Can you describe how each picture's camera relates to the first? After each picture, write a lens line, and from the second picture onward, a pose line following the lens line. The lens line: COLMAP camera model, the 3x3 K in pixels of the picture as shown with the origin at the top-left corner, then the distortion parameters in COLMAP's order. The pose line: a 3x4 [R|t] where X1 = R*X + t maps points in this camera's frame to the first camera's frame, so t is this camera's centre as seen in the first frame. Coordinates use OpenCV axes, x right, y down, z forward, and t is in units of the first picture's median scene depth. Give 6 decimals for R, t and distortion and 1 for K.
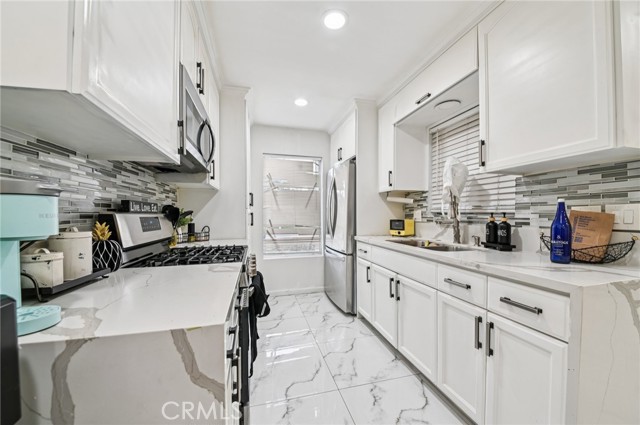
lens RADIAL K [[247.3, 0, 322.0], [0, 247.3, 213.0], [0, 0, 1]] dist [0.000092, -0.000251]
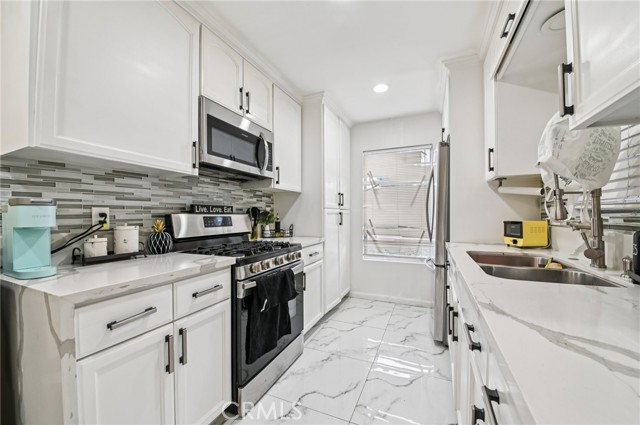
lens RADIAL K [[247.3, 0, 322.0], [0, 247.3, 213.0], [0, 0, 1]] dist [0.000092, -0.000251]
pose [[0.775633, -0.006745, -0.631148, 0.351920], [0.007675, 0.999970, -0.001254, 0.002469], [0.631137, -0.003872, 0.775662, 0.194396]]
